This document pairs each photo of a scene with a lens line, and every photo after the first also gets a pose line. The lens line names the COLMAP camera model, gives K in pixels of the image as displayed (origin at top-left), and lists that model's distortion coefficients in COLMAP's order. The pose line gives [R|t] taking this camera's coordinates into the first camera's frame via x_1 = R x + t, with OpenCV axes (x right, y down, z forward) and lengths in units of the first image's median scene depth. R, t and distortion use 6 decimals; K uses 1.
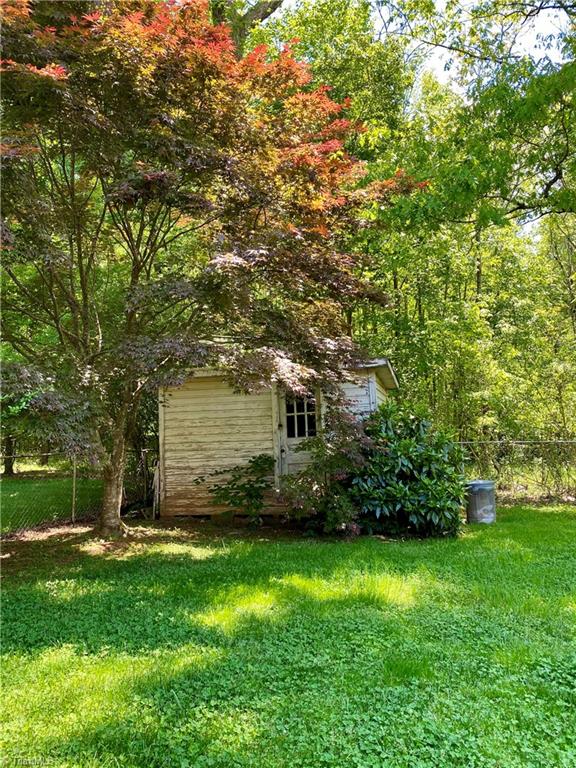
lens RADIAL K [[588.2, 0, 283.6], [0, 588.2, 381.0], [0, 0, 1]] dist [0.017387, -0.040374]
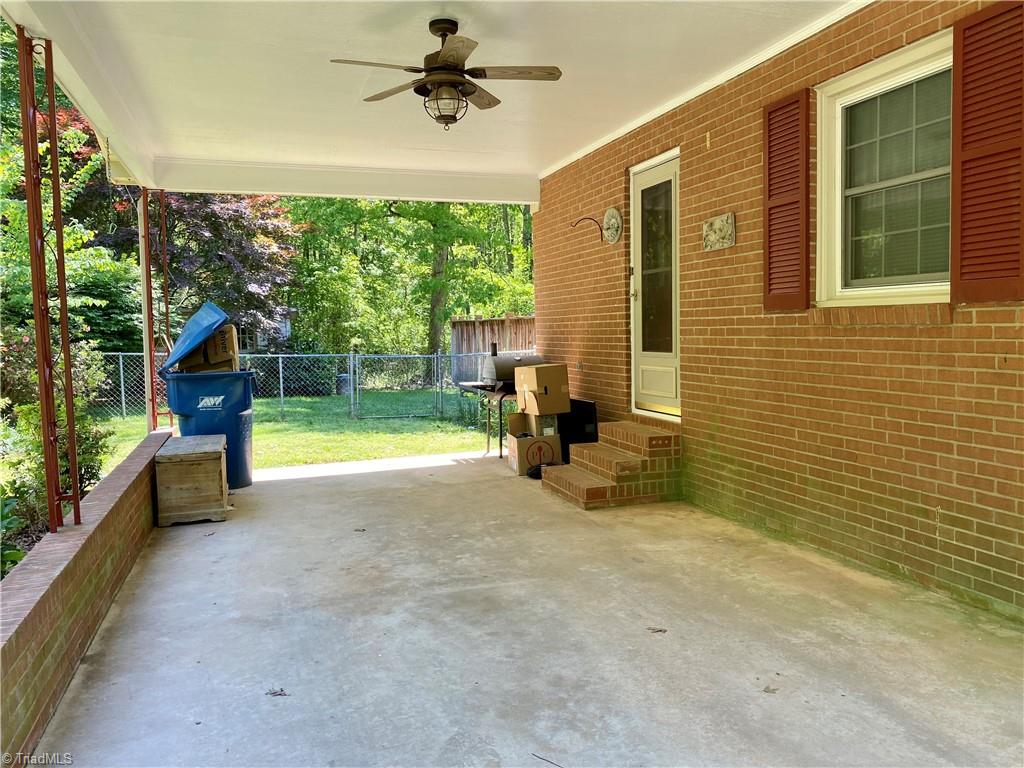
lens RADIAL K [[784.2, 0, 512.0], [0, 784.2, 384.0], [0, 0, 1]] dist [0.017387, -0.040374]
pose [[0.877993, -0.009153, 0.478585, -0.250479], [-0.050933, 0.992355, 0.112419, -0.067622], [-0.475955, -0.123079, 0.870815, -0.911023]]
